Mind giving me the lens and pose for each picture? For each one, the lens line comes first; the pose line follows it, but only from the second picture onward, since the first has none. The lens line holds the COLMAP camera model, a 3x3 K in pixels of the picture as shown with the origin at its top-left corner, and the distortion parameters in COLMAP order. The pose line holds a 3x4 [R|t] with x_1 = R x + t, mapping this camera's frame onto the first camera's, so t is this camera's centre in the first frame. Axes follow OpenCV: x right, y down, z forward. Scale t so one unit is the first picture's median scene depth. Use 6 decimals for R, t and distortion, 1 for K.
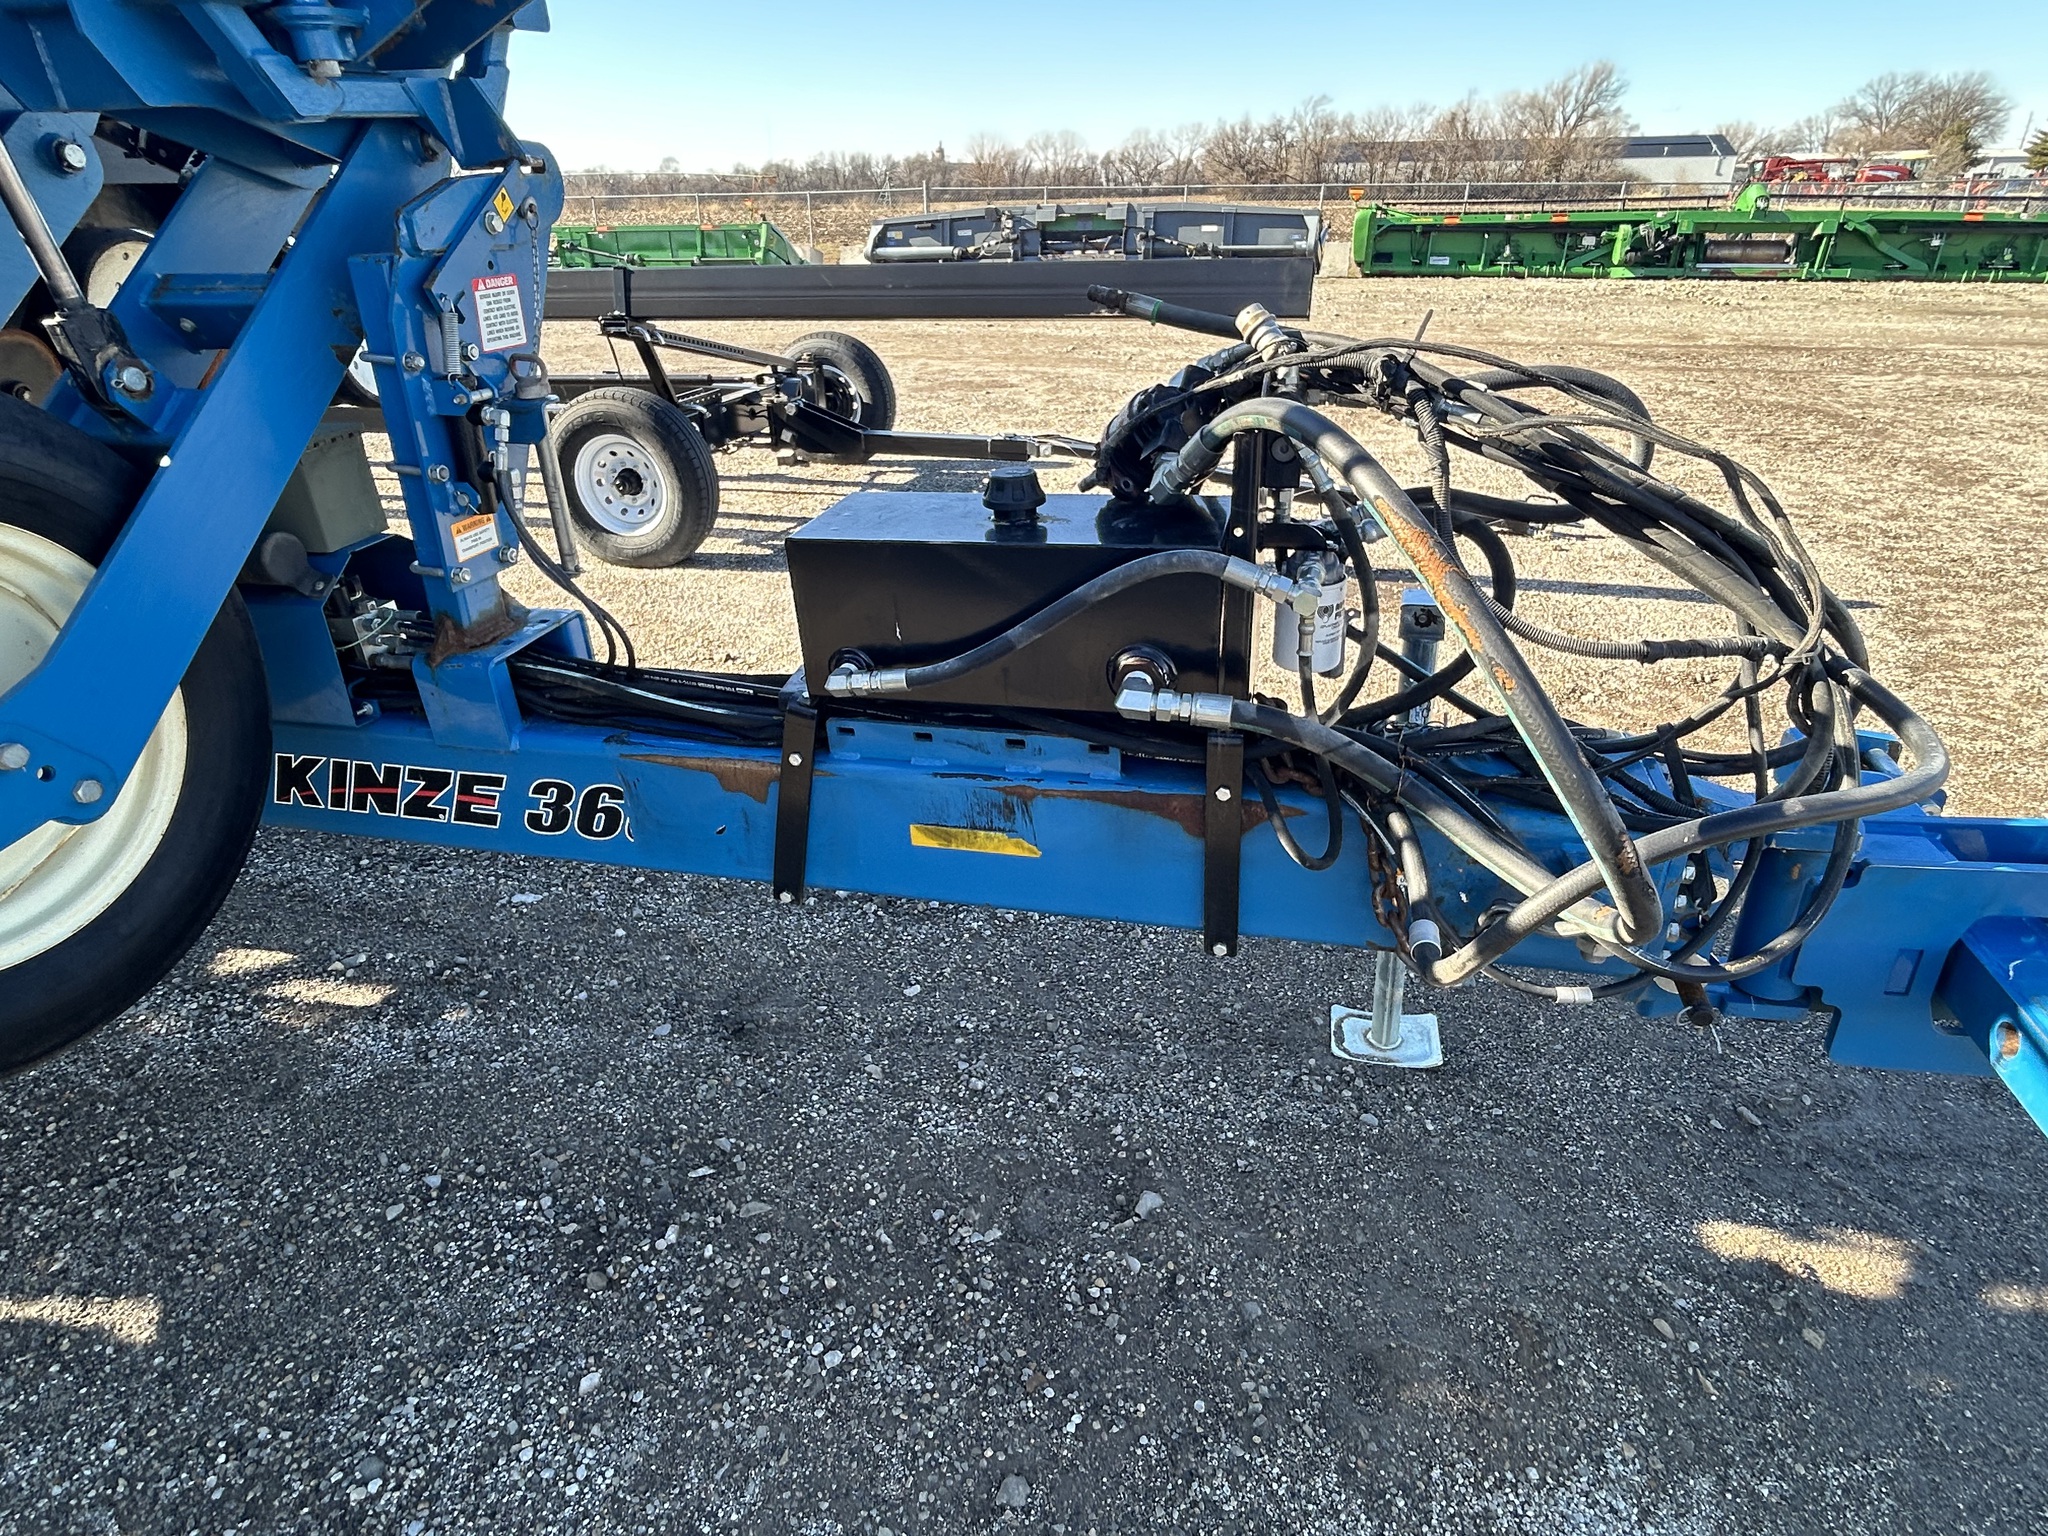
lens RADIAL K [[1118.7, 0, 1014.8], [0, 1118.7, 761.0], [0, 0, 1]] dist [0.000999, 0.000532]
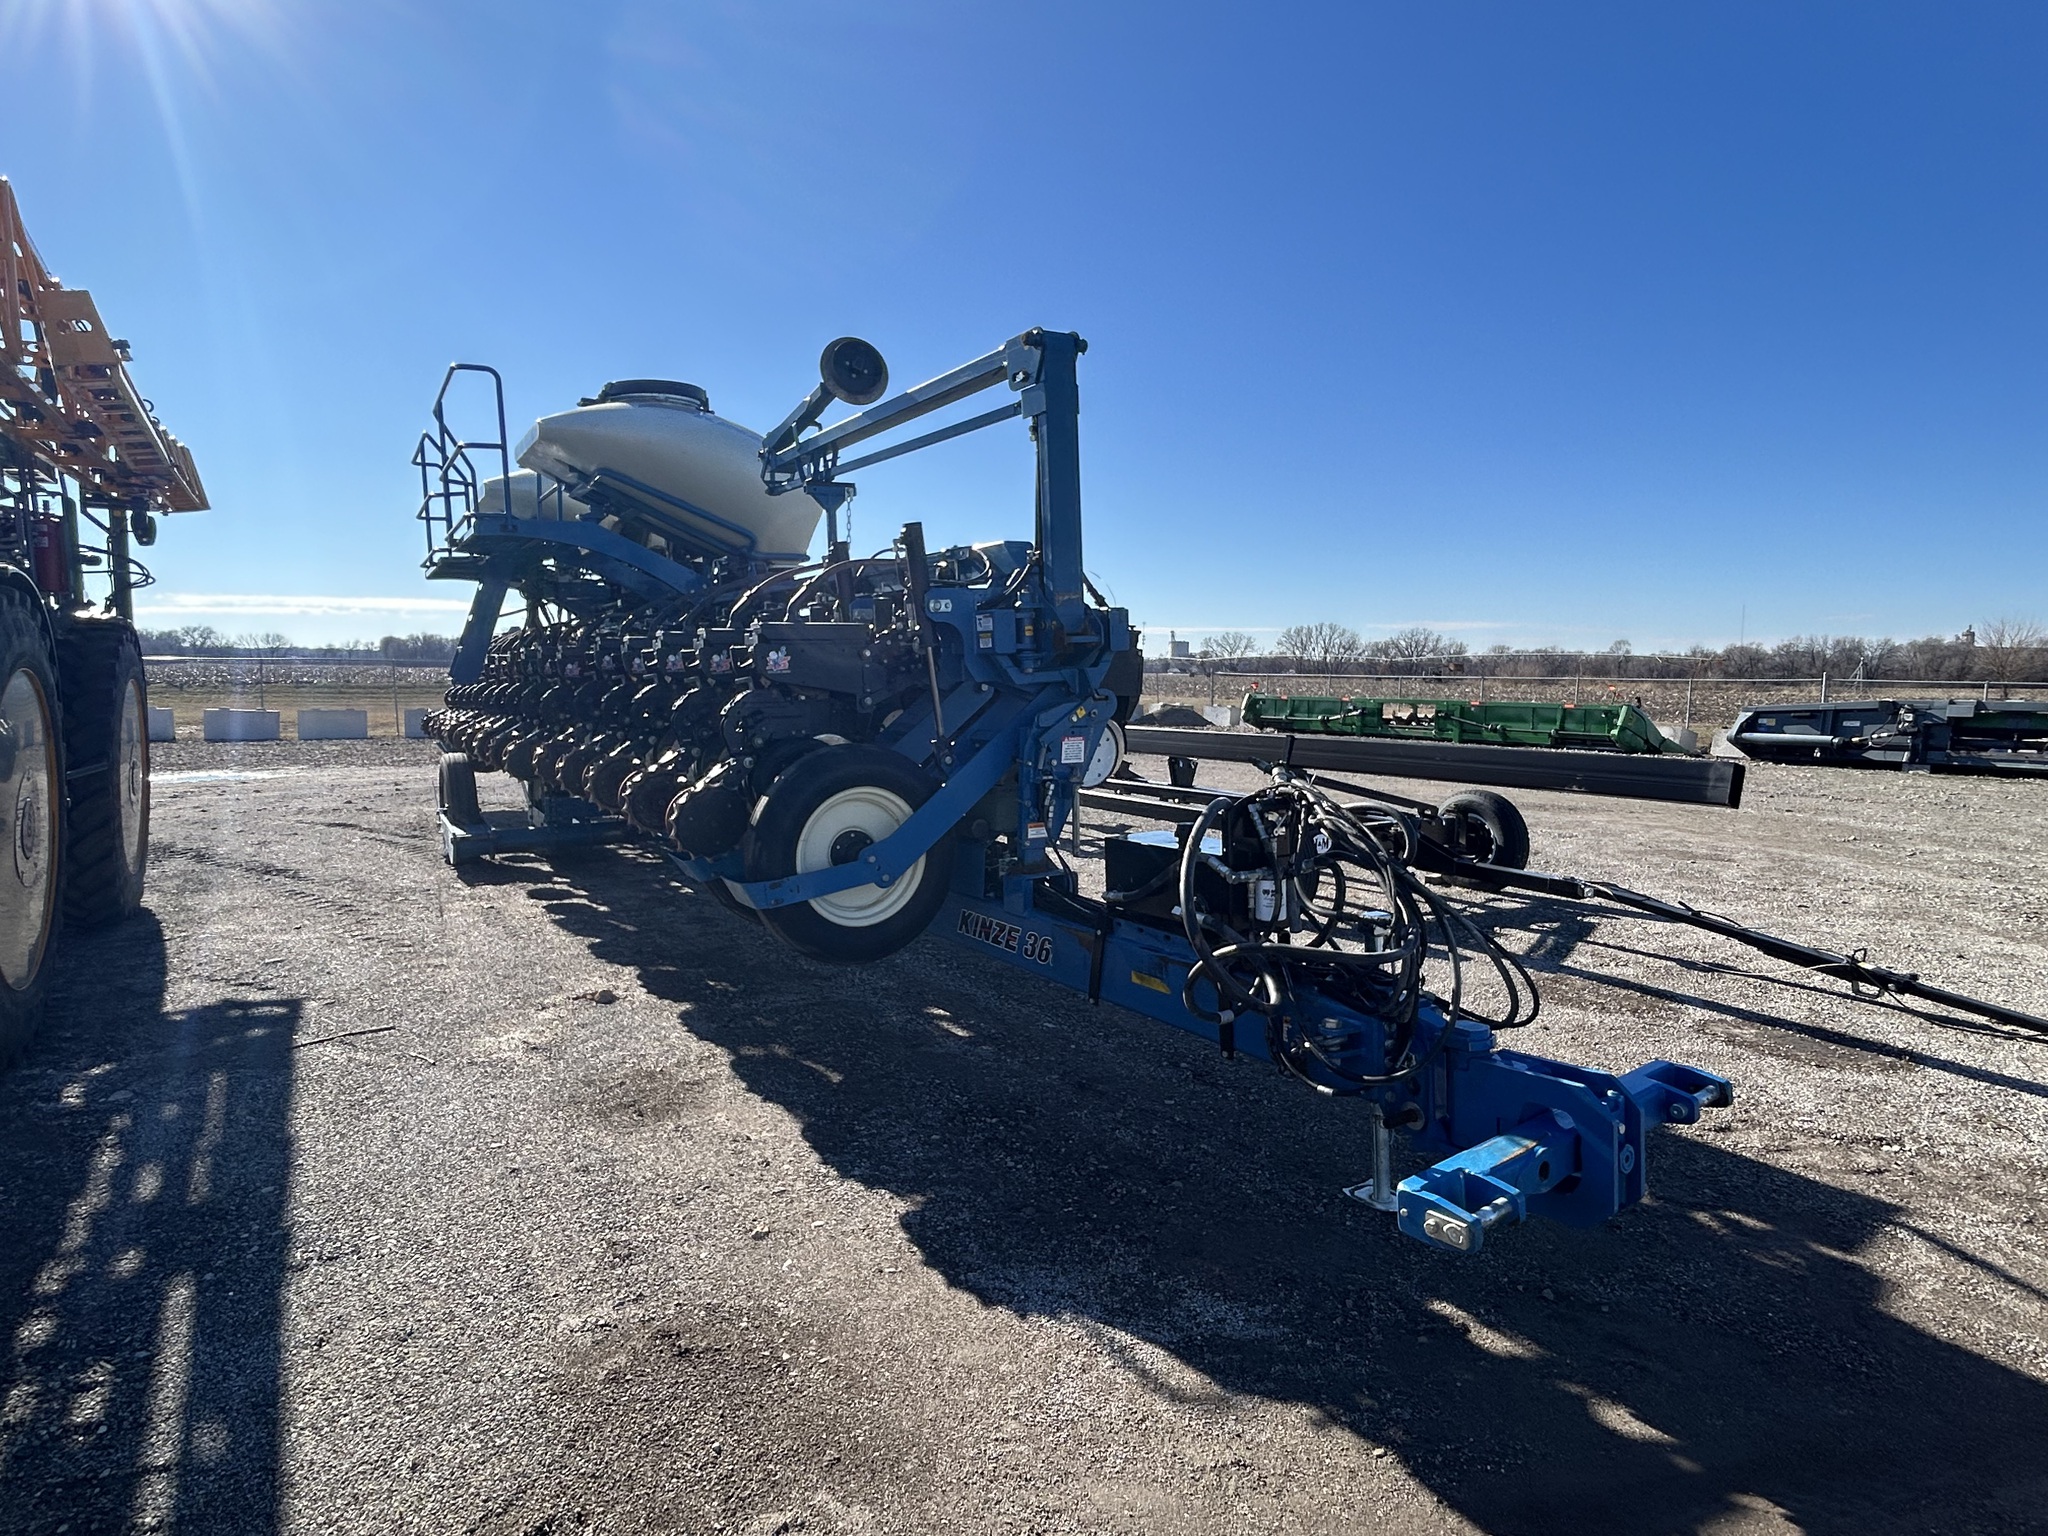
lens RADIAL K [[1118.7, 0, 1025.1], [0, 1118.7, 767.1], [0, 0, 1]] dist [0.000999, 0.000532]
pose [[0.728003, 0.081432, -0.680721, 0.321989], [-0.328808, 0.912742, -0.242459, 0.077298], [0.601579, 0.400337, 0.691254, -0.217170]]
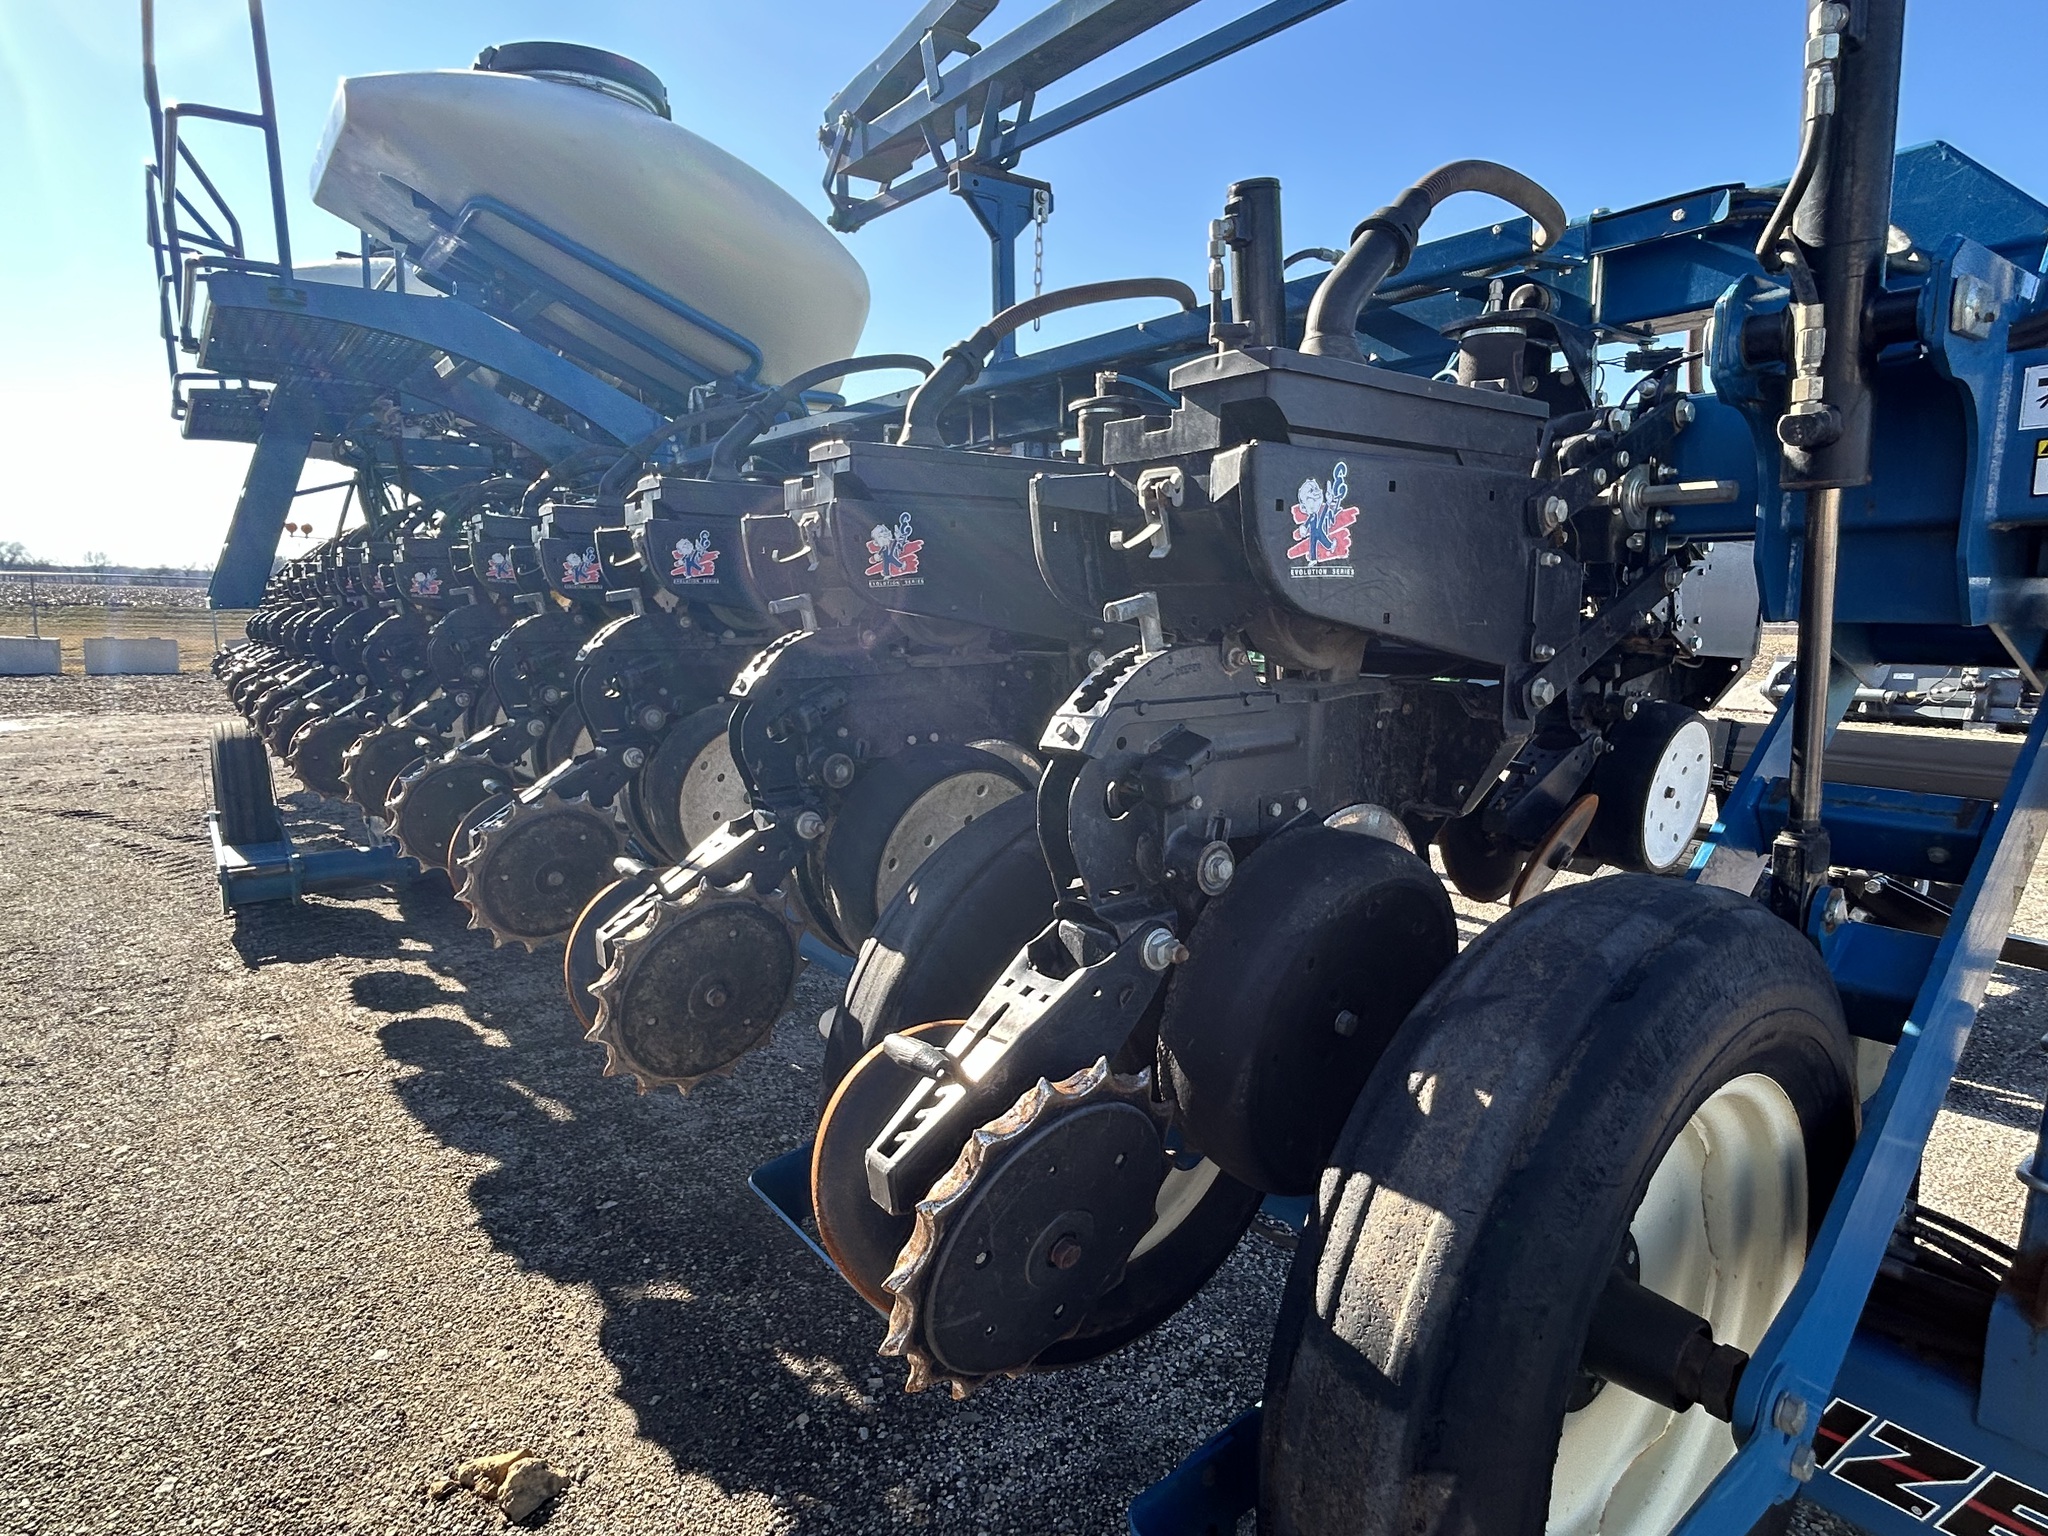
lens RADIAL K [[1118.7, 0, 1018.3], [0, 1118.7, 765.3], [0, 0, 1]] dist [0.000999, 0.000532]
pose [[0.786892, 0.121323, -0.605047, -0.175336], [-0.312174, 0.924032, -0.220711, -0.015122], [0.532305, 0.362555, 0.764987, -0.000193]]
